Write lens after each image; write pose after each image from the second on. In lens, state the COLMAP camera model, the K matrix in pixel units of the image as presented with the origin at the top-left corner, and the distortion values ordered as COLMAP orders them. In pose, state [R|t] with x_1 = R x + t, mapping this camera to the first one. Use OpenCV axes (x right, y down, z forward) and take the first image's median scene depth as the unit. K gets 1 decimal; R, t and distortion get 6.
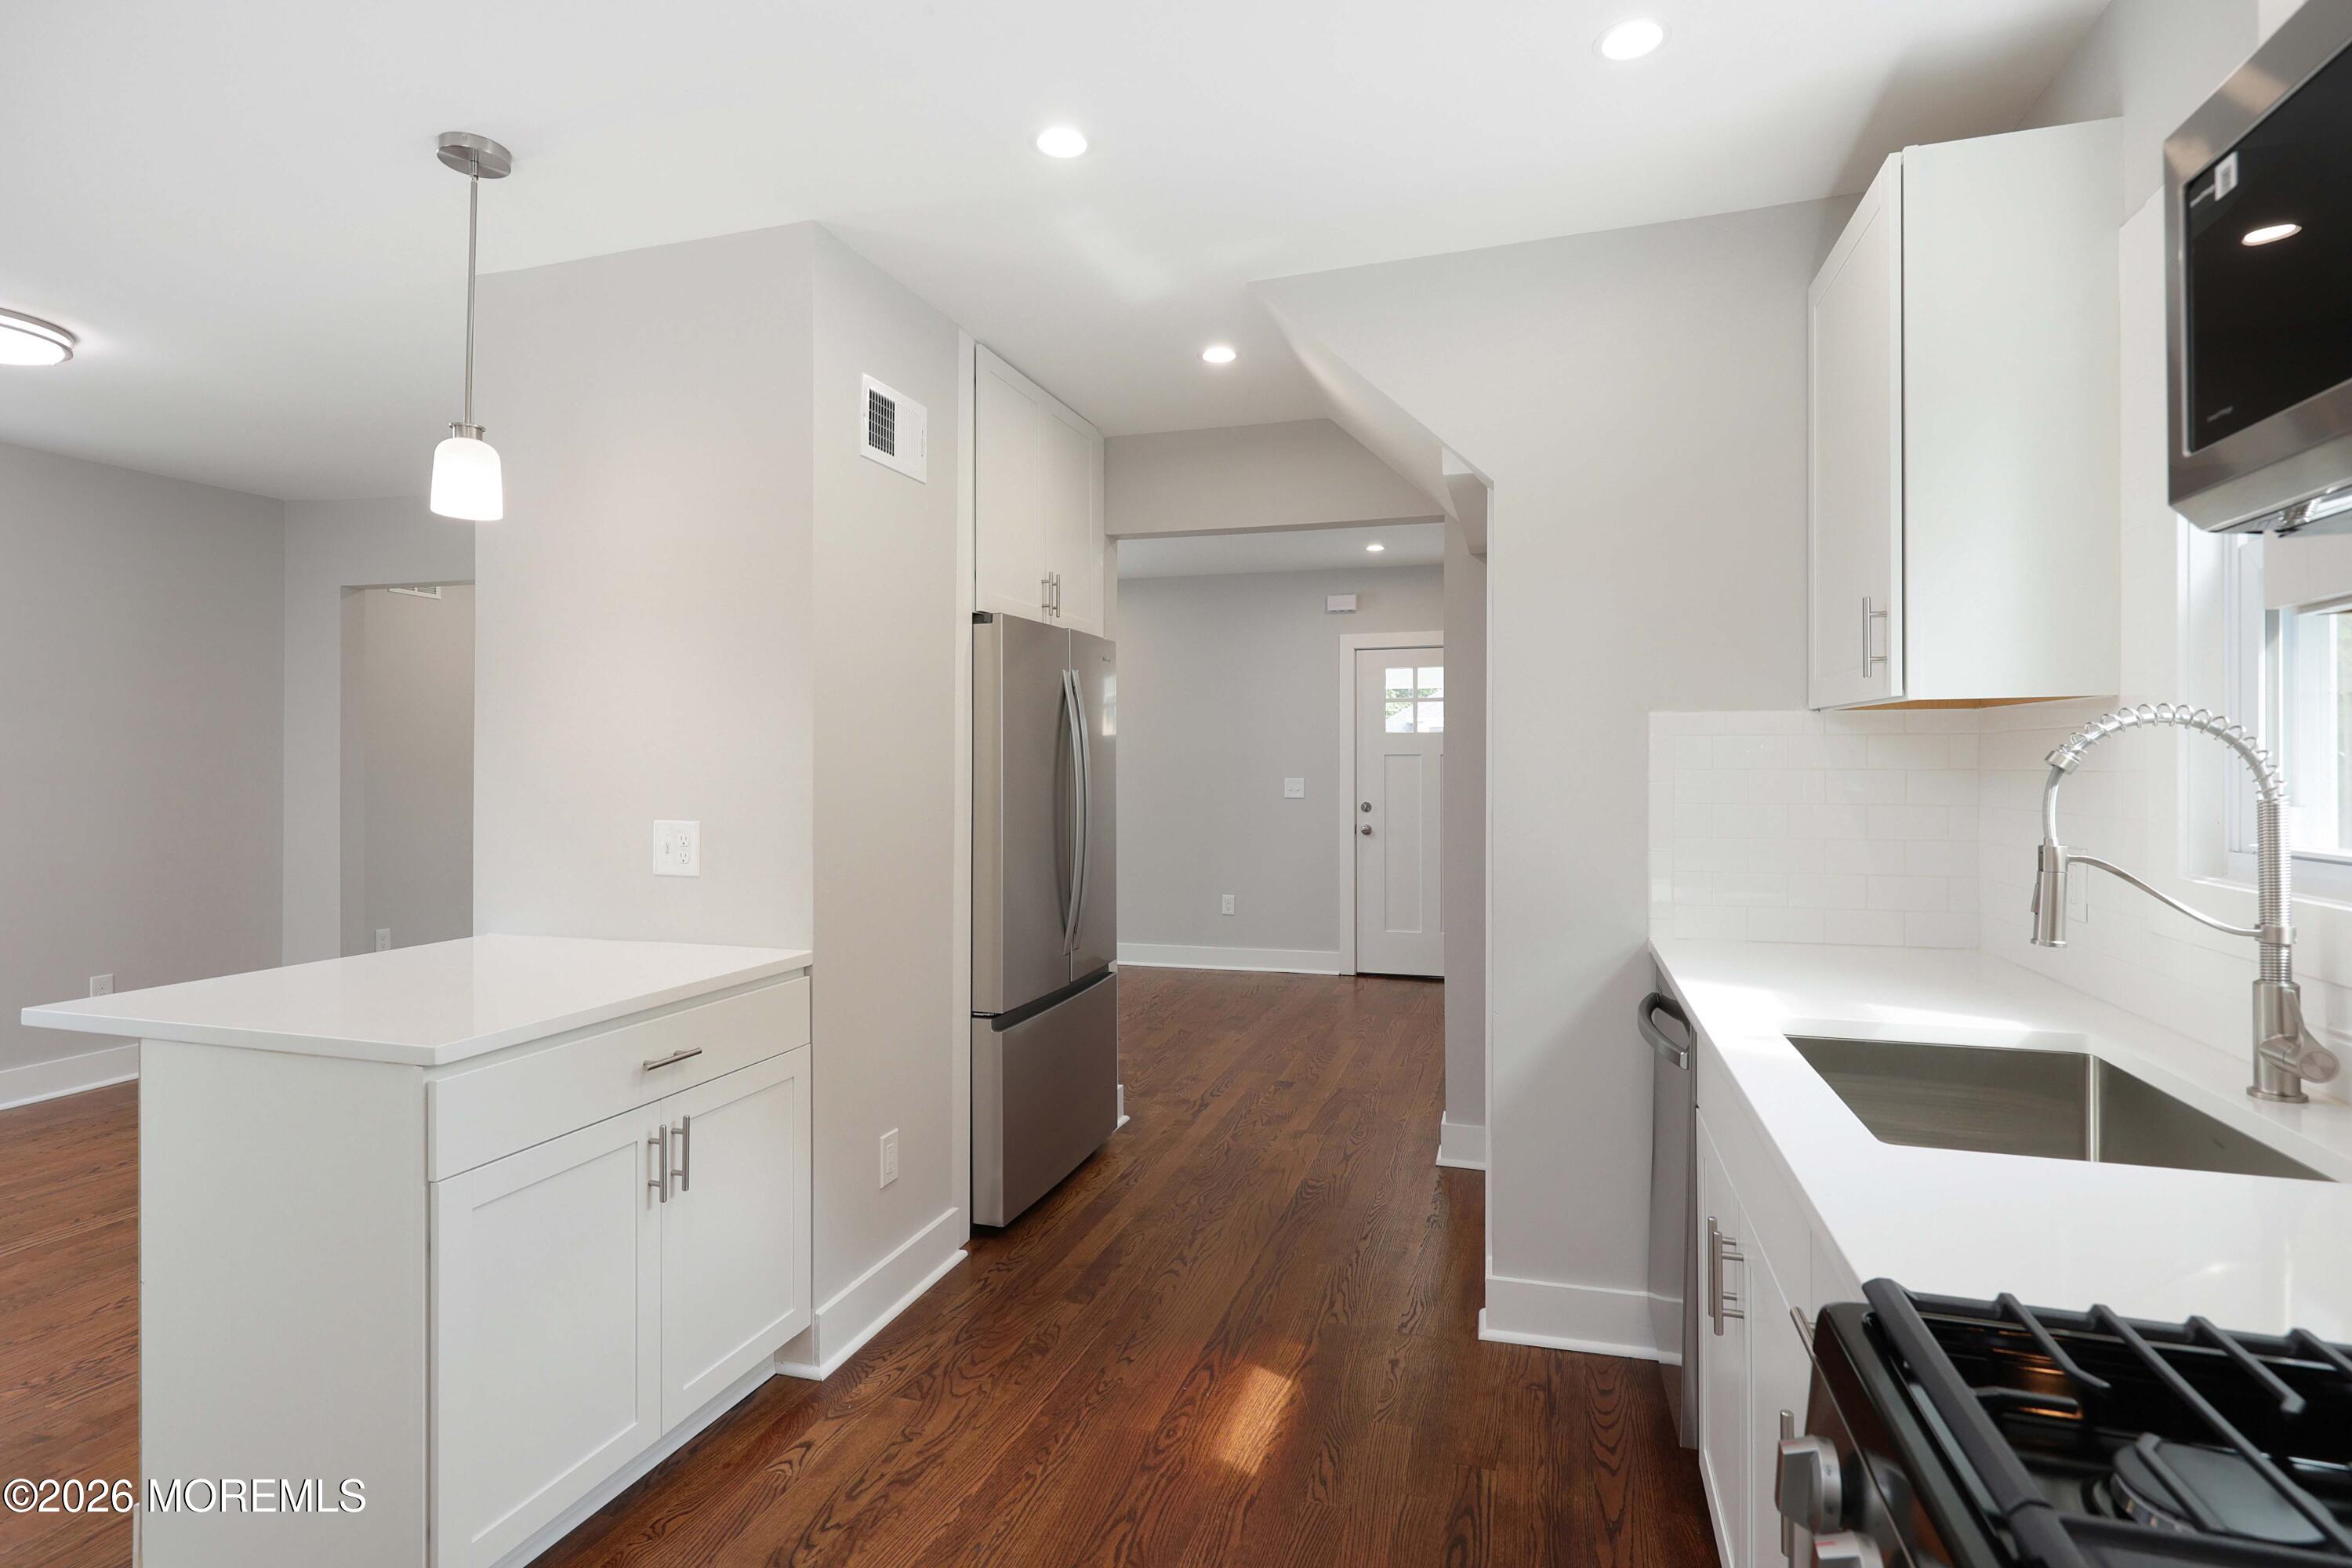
lens RADIAL K [[1177.5, 0, 1168.1], [0, 1177.5, 767.5], [0, 0, 1]] dist [0.004364, 0.000670]
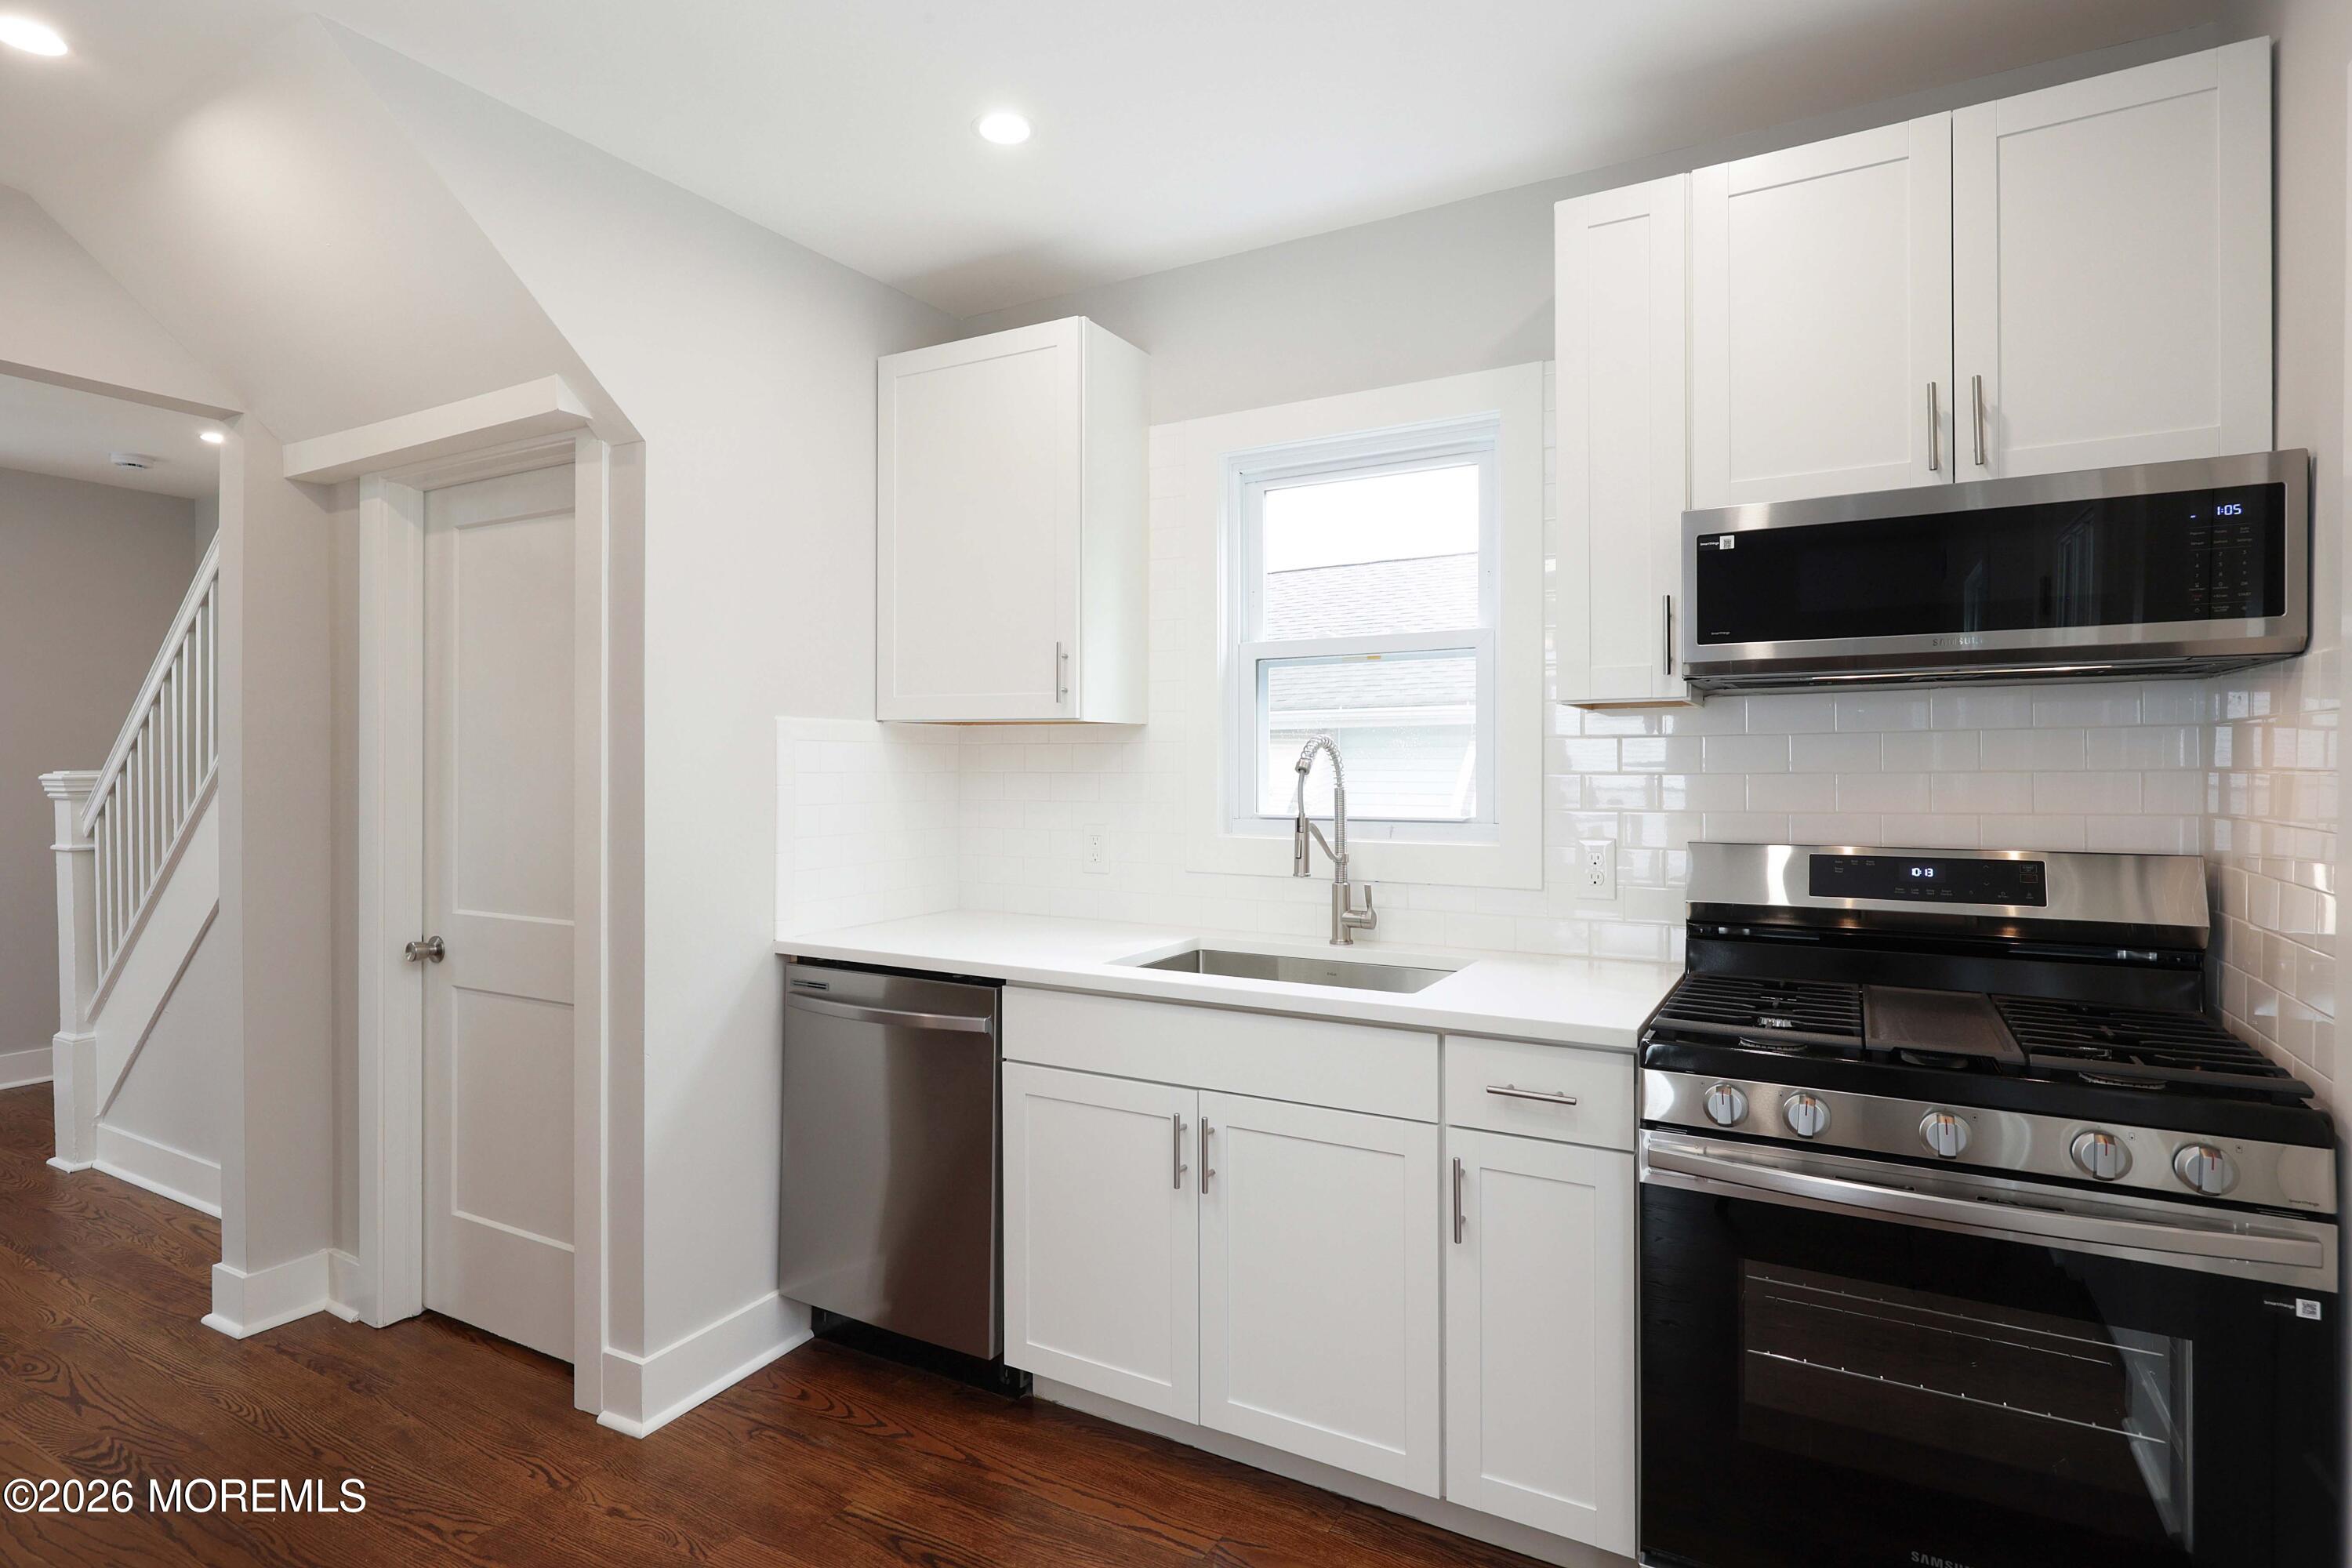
lens RADIAL K [[1178.7, 0, 1176.0], [0, 1178.7, 784.0], [0, 0, 1]] dist [0.002475, 0.000267]
pose [[0.208174, -0.009260, 0.978048, -0.554289], [0.003194, 0.999956, 0.008788, 0.003035], [-0.978087, 0.001294, 0.208194, 0.496895]]
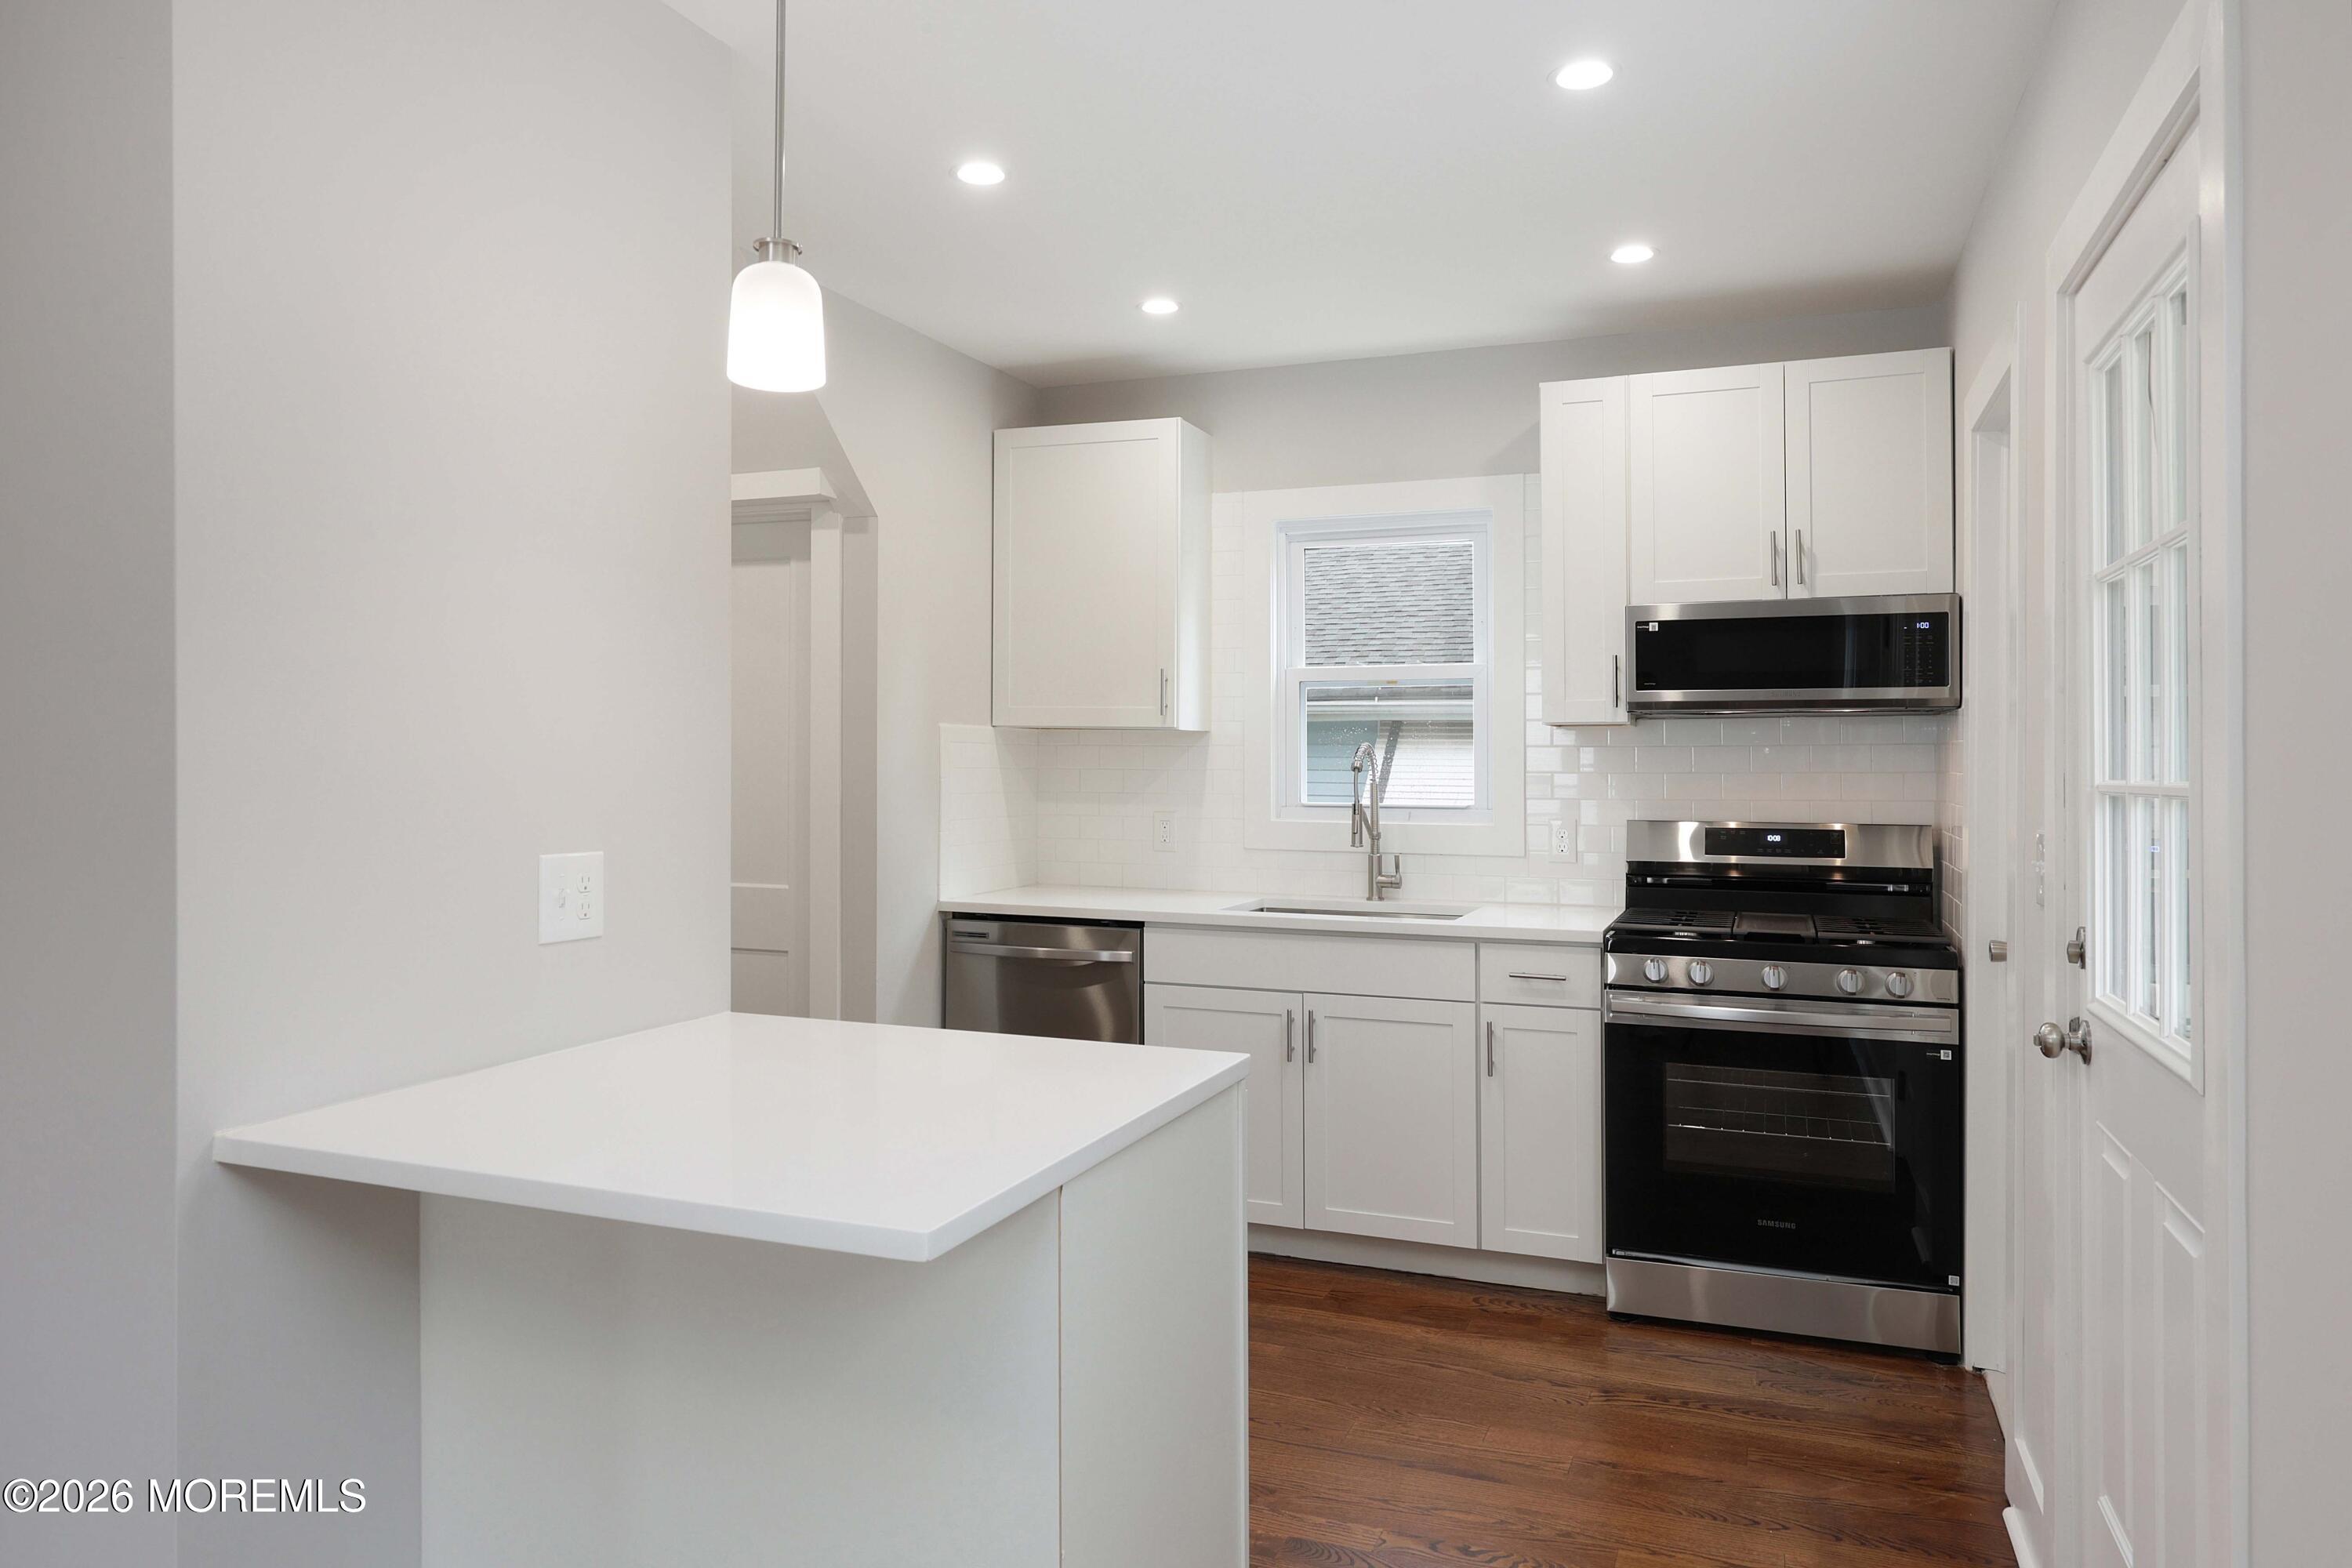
lens RADIAL K [[1535.5, 0, 1172.9], [0, 1535.5, 750.7], [0, 0, 1]] dist [0.003406, 0.001910]
pose [[0.062437, 0.012921, 0.997965, -1.345623], [-0.001306, 0.999916, -0.012864, 0.002552], [-0.998048, -0.000500, 0.062449, 0.703757]]
